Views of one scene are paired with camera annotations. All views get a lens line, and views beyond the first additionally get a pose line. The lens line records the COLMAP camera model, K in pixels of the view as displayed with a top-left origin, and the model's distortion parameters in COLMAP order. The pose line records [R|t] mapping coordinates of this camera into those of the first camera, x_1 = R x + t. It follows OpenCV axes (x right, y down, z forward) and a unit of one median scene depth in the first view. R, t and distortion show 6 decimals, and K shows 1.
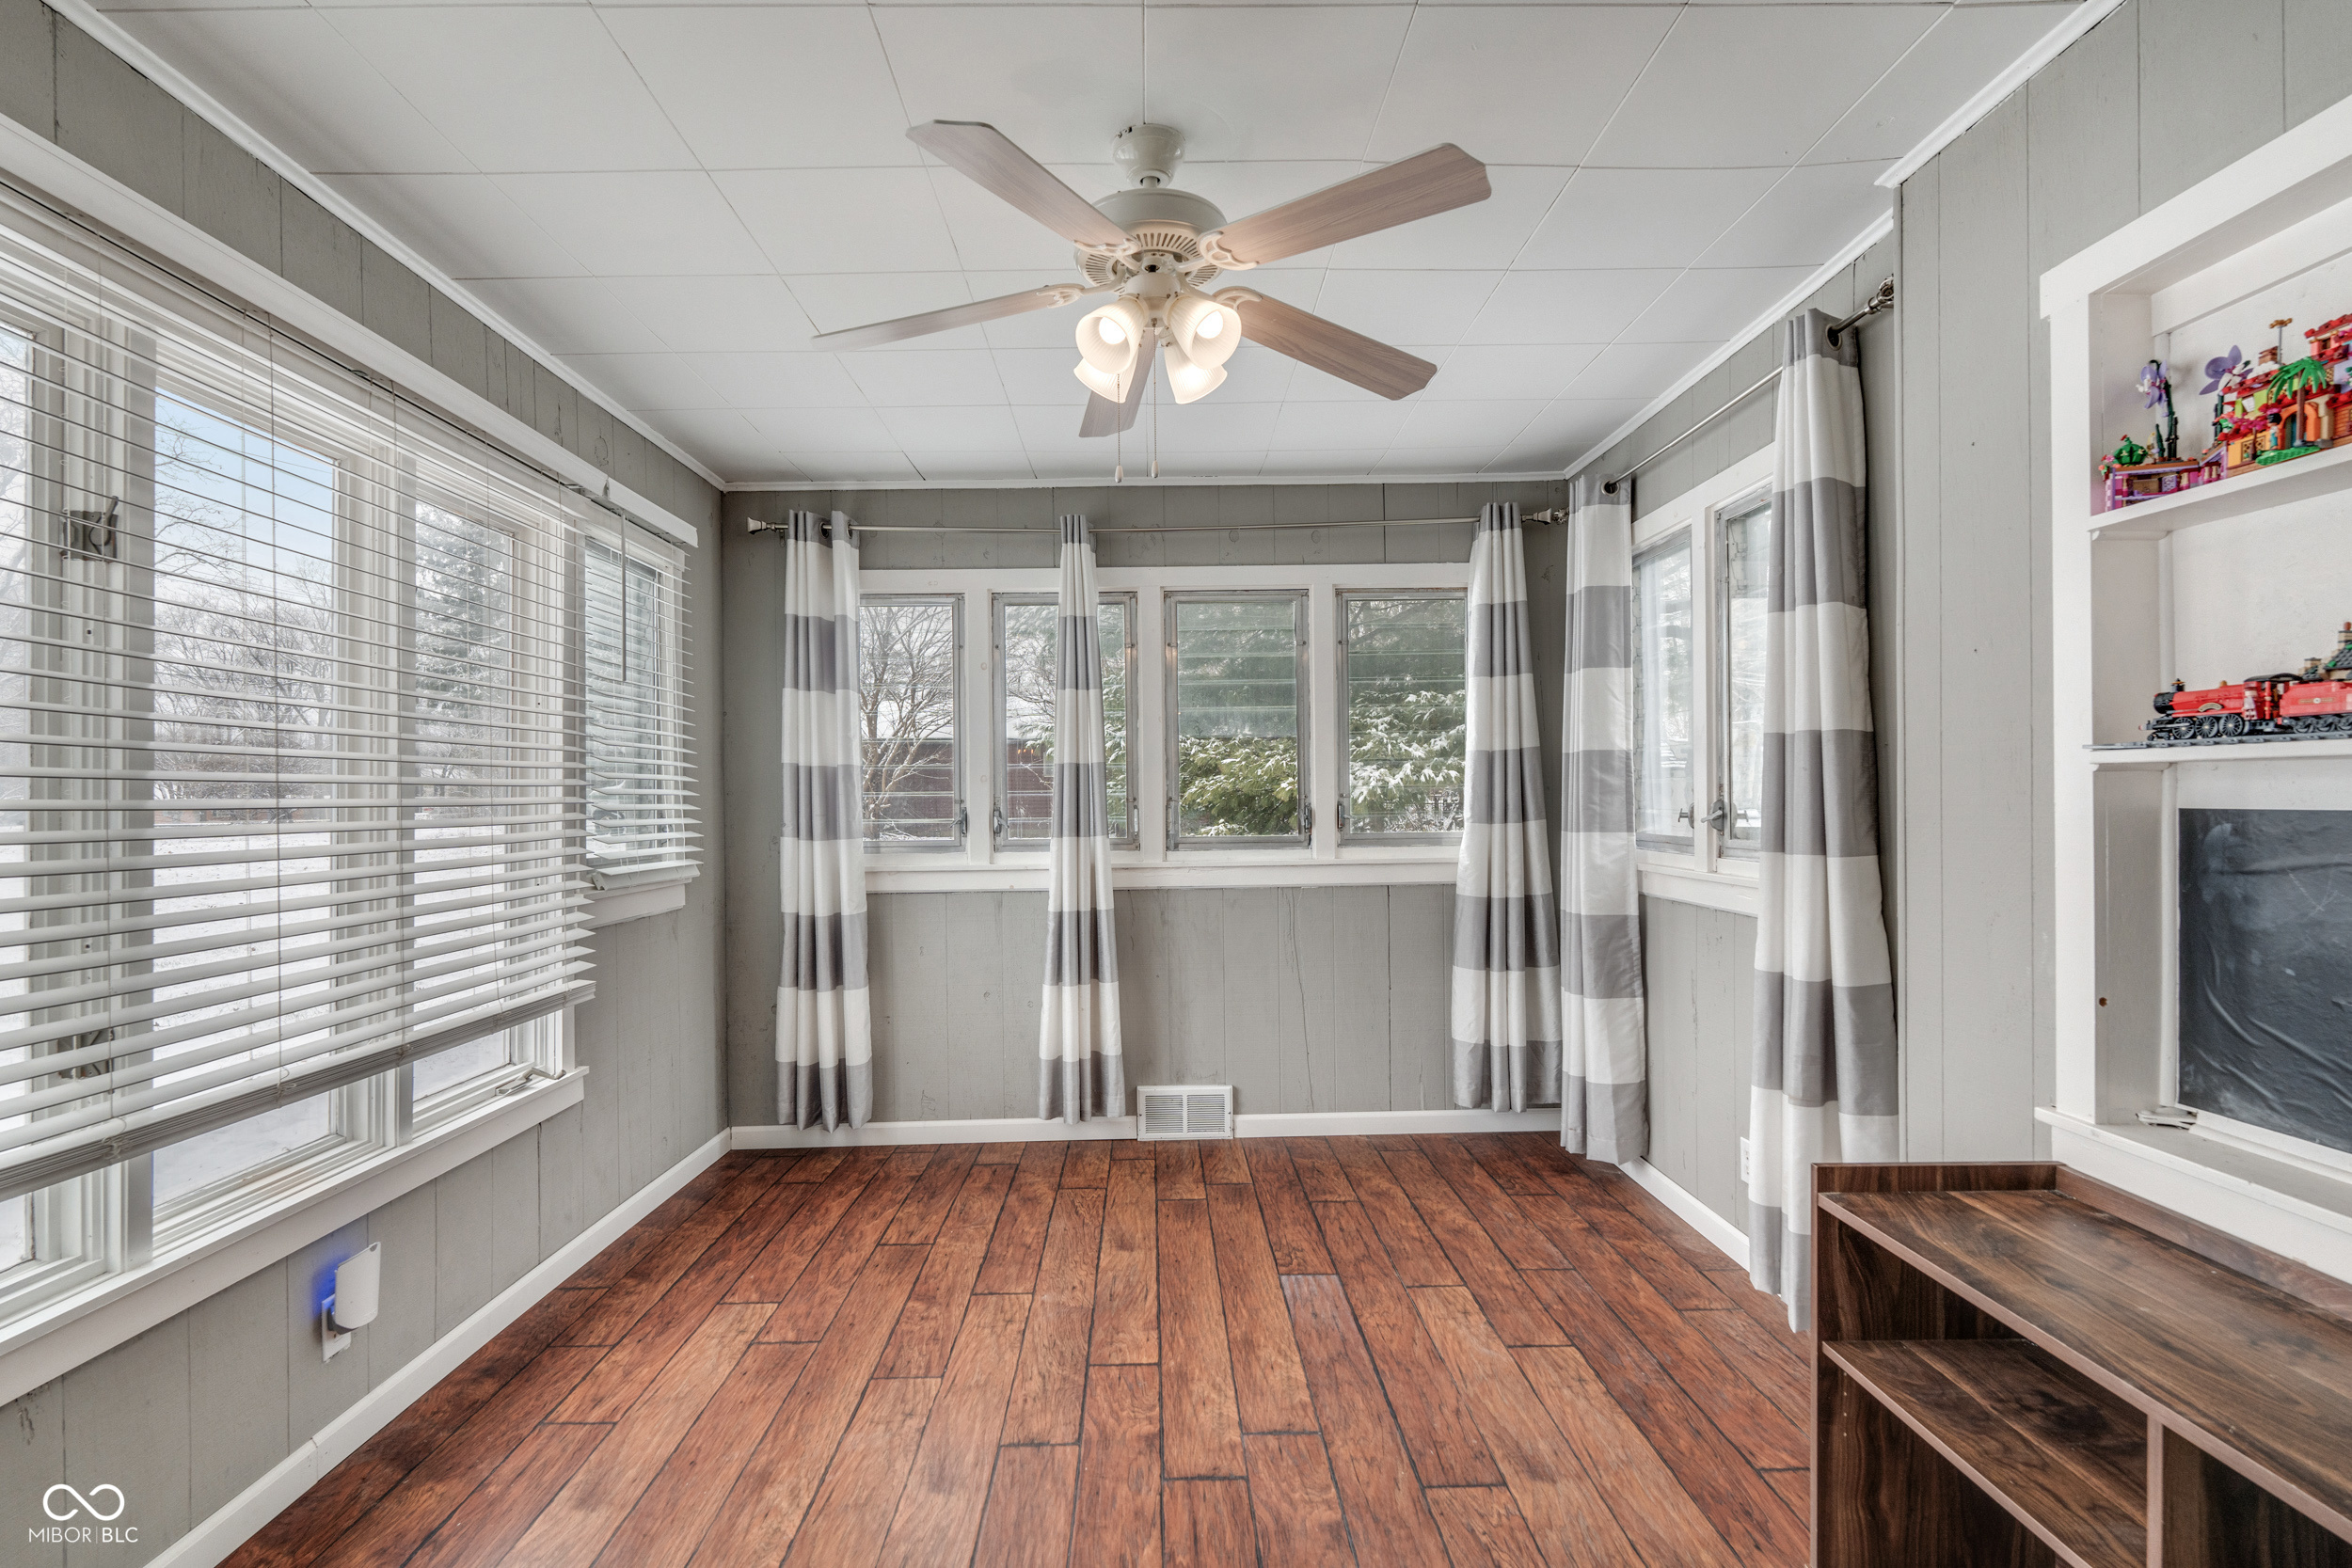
lens RADIAL K [[1115.8, 0, 1170.0], [0, 1115.8, 793.7], [0, 0, 1]] dist [-0.003614, 0.000008]
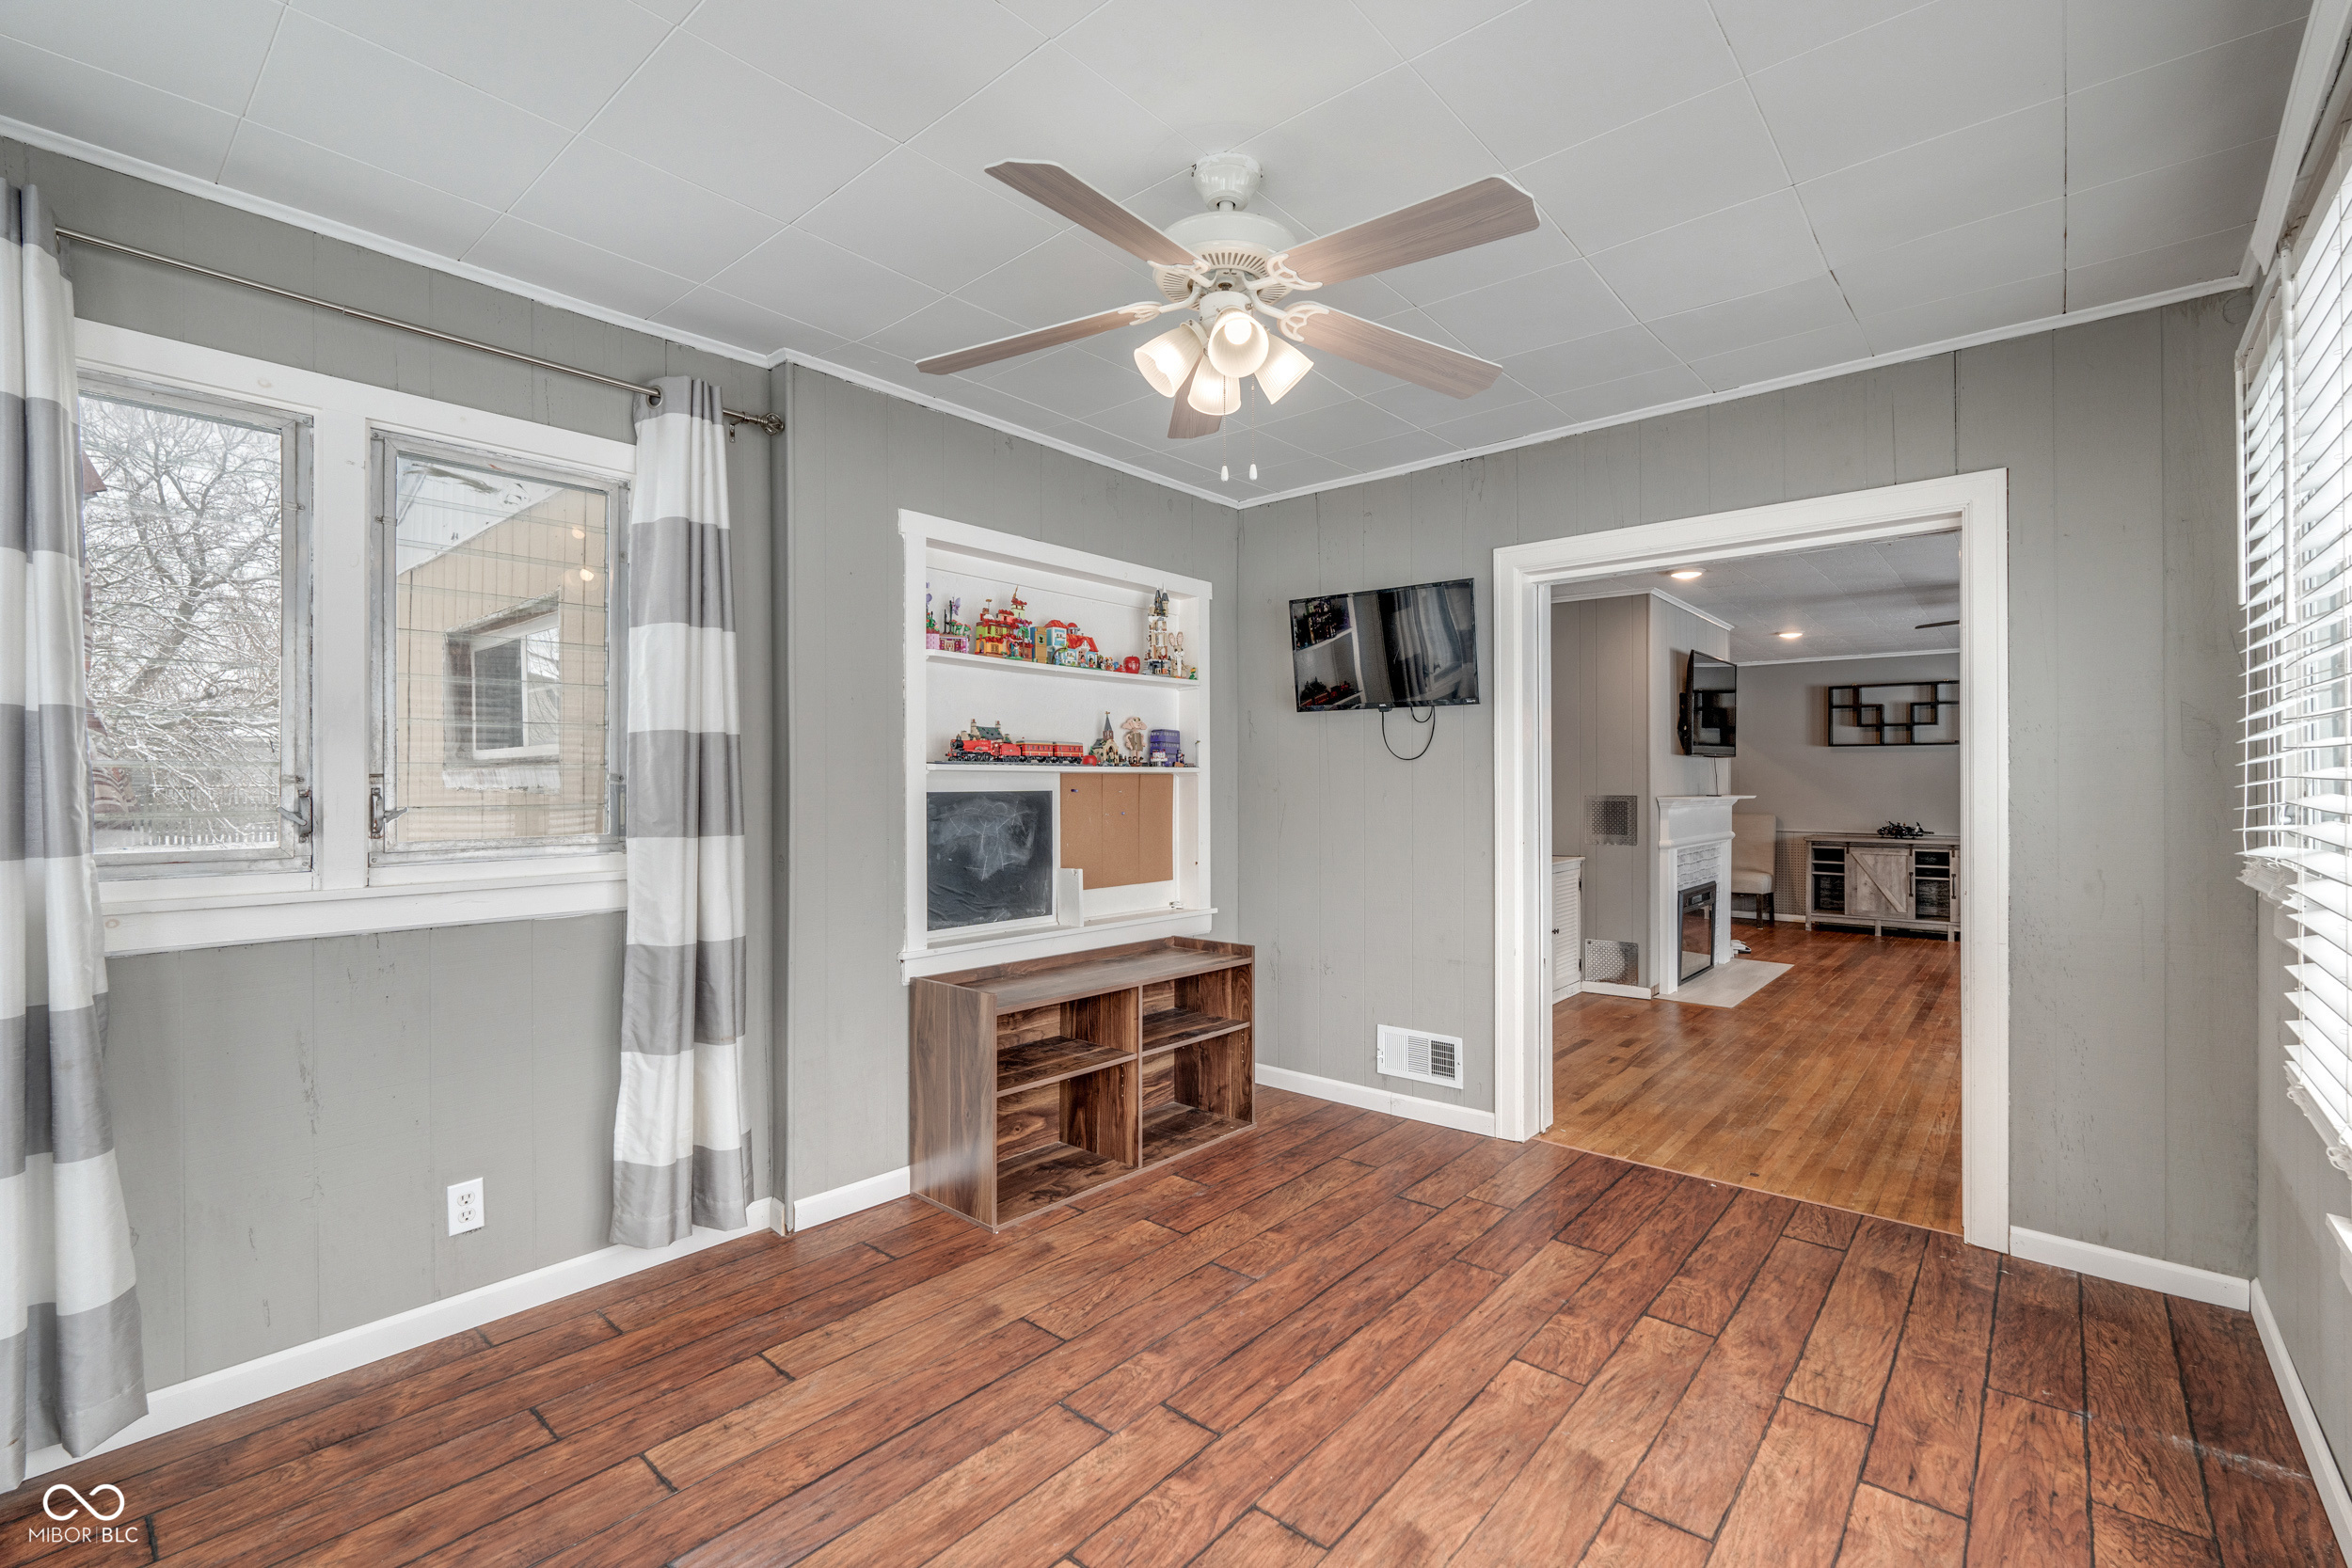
lens RADIAL K [[1014.8, 0, 1171.0], [0, 1014.8, 783.7], [0, 0, 1]] dist [-0.001491, -0.000260]
pose [[-0.743109, 0.008456, 0.669116, -0.435818], [0.006880, 0.999964, -0.004996, 0.004685], [-0.669135, 0.000891, -0.743141, 1.233528]]
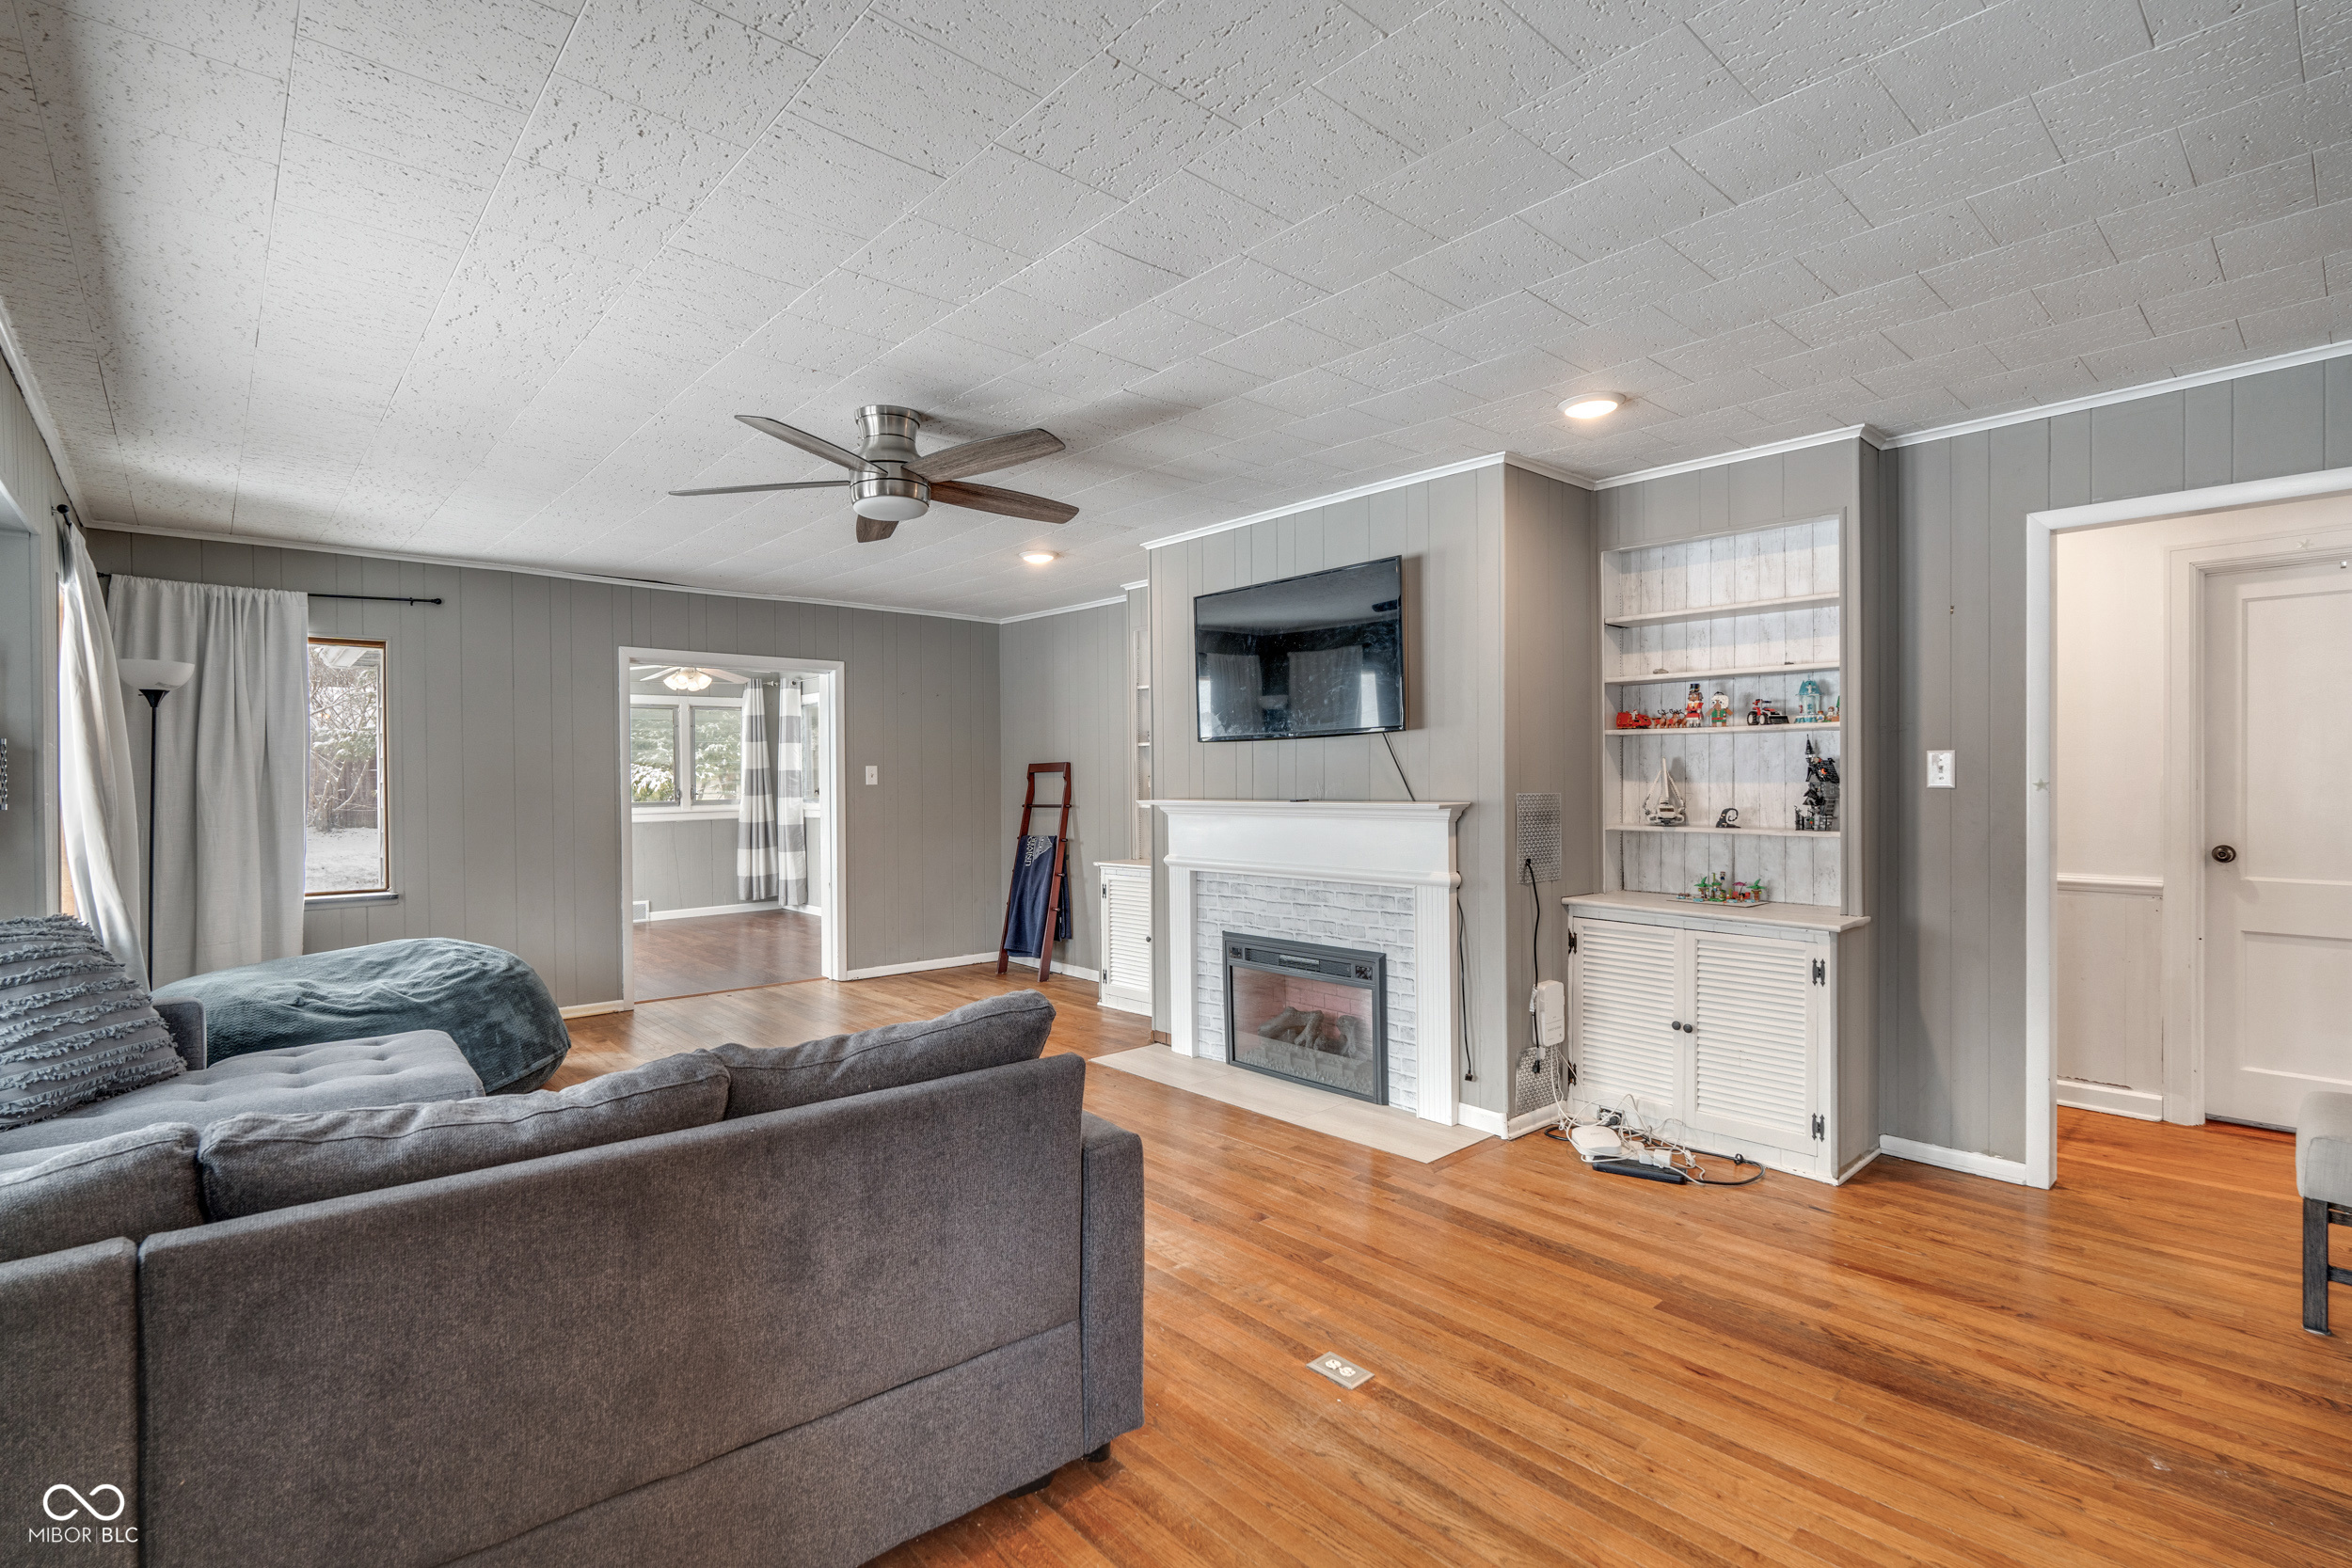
lens RADIAL K [[1115.8, 0, 1174.6], [0, 1115.8, 784.4], [0, 0, 1]] dist [-0.003614, 0.000008]
pose [[0.767730, -0.003361, 0.640765, -0.839931], [0.004255, 0.999991, 0.000148, 0.003340], [-0.640759, 0.002613, 0.767737, -2.214548]]
